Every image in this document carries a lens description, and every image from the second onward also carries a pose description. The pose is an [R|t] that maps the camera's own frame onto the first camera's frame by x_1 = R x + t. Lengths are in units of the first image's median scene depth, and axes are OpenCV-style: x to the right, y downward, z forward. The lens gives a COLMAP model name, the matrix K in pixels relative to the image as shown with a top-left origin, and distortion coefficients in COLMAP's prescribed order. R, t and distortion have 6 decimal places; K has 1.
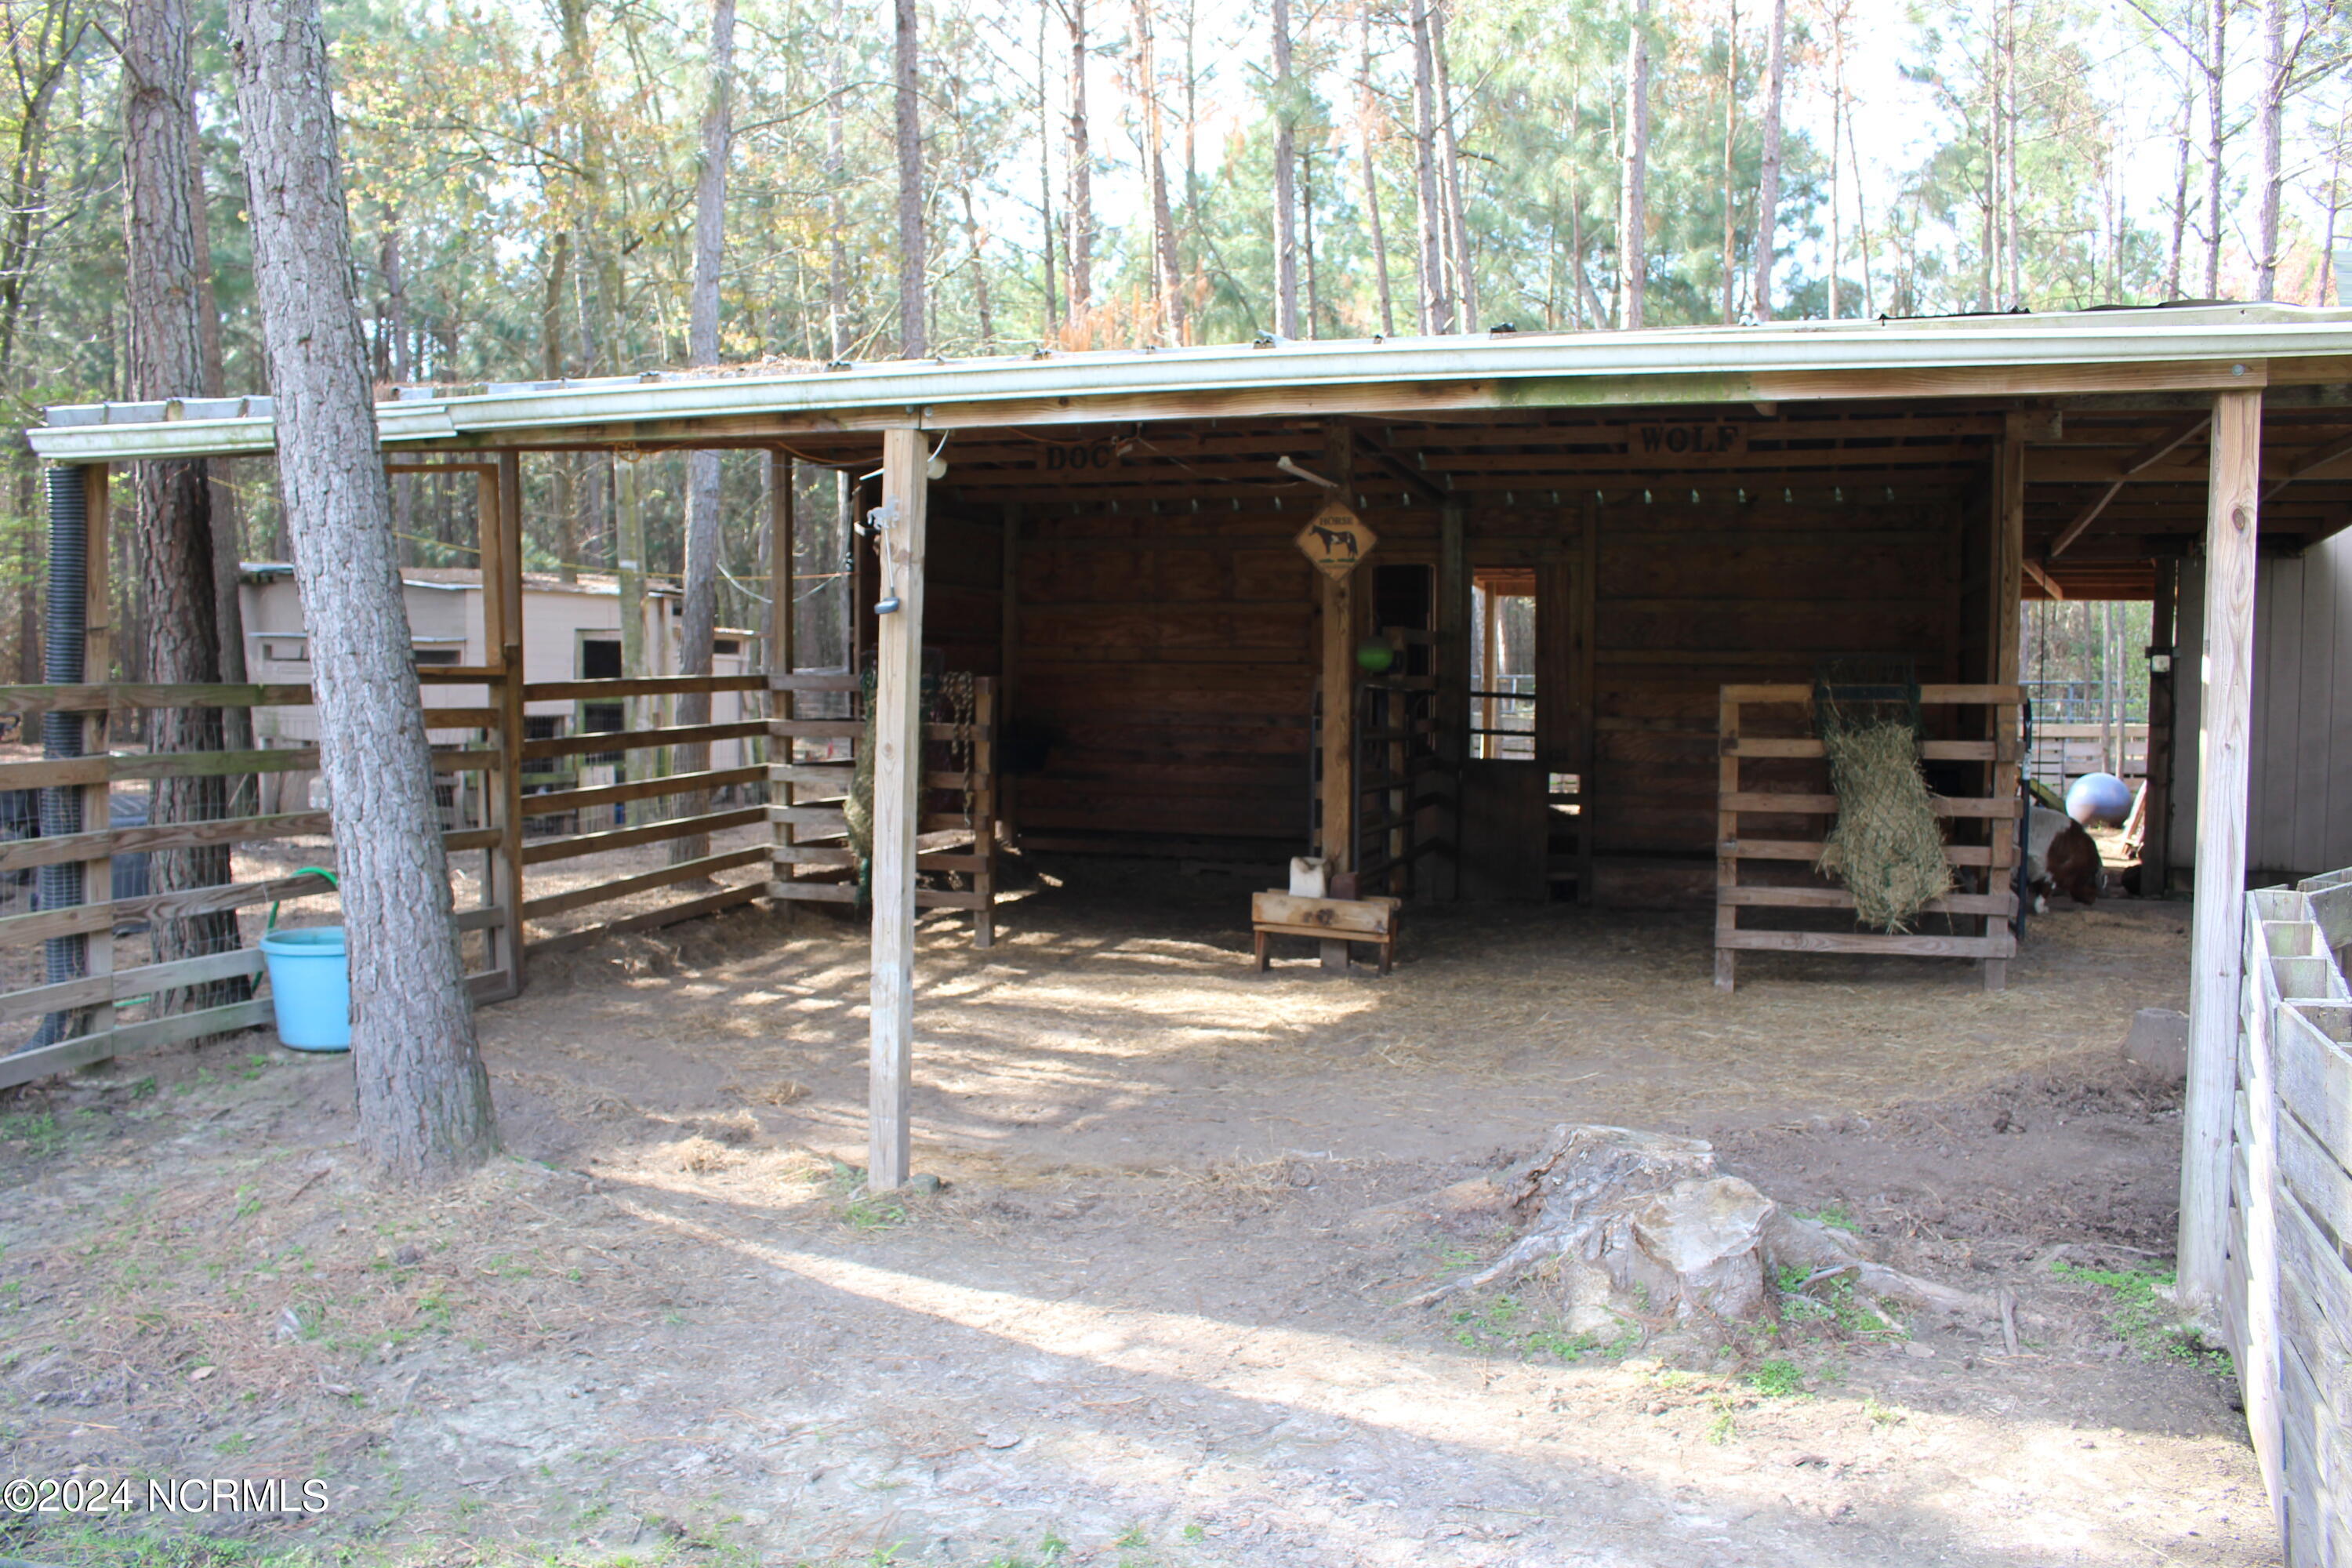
lens RADIAL K [[1897.7, 0, 1176.0], [0, 1897.7, 784.0], [0, 0, 1]] dist [-0.166906, 0.147522]
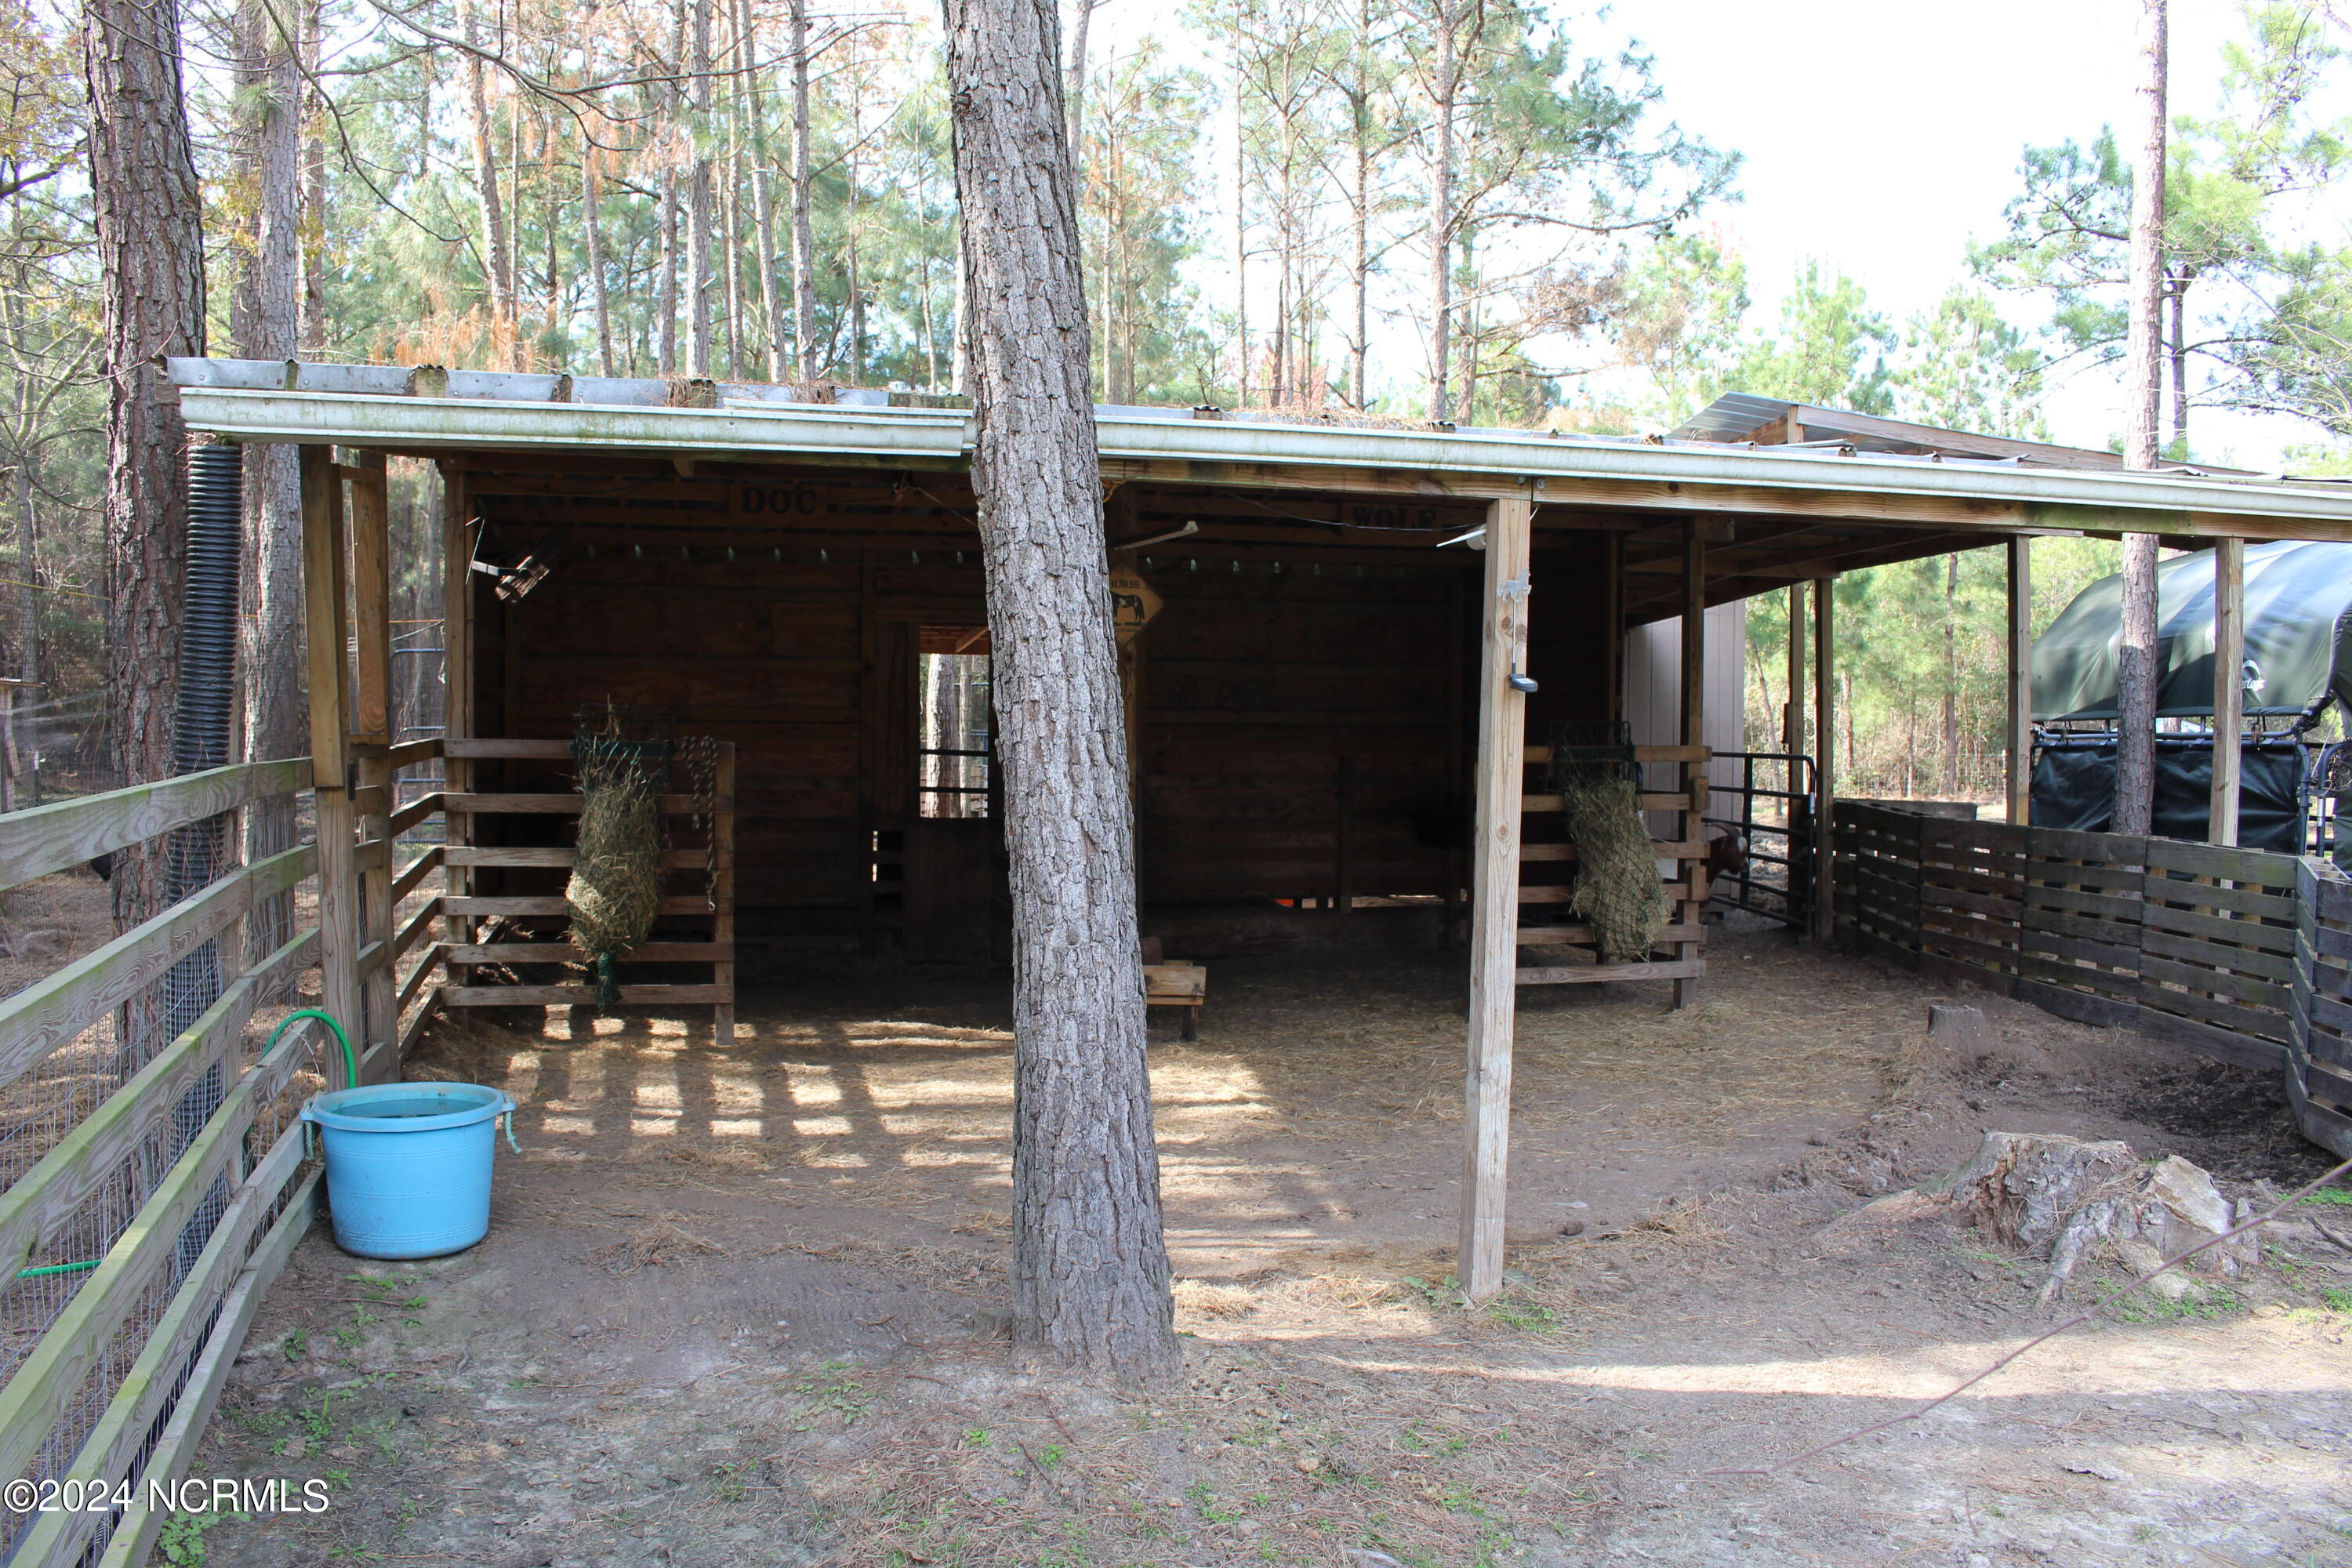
lens RADIAL K [[1897.7, 0, 1176.0], [0, 1897.7, 784.0], [0, 0, 1]] dist [-0.166906, 0.147522]
pose [[0.846936, -0.015023, 0.531483, -0.799434], [0.028475, 0.999448, -0.017126, -0.031177], [-0.530932, 0.029638, 0.846896, 0.277852]]
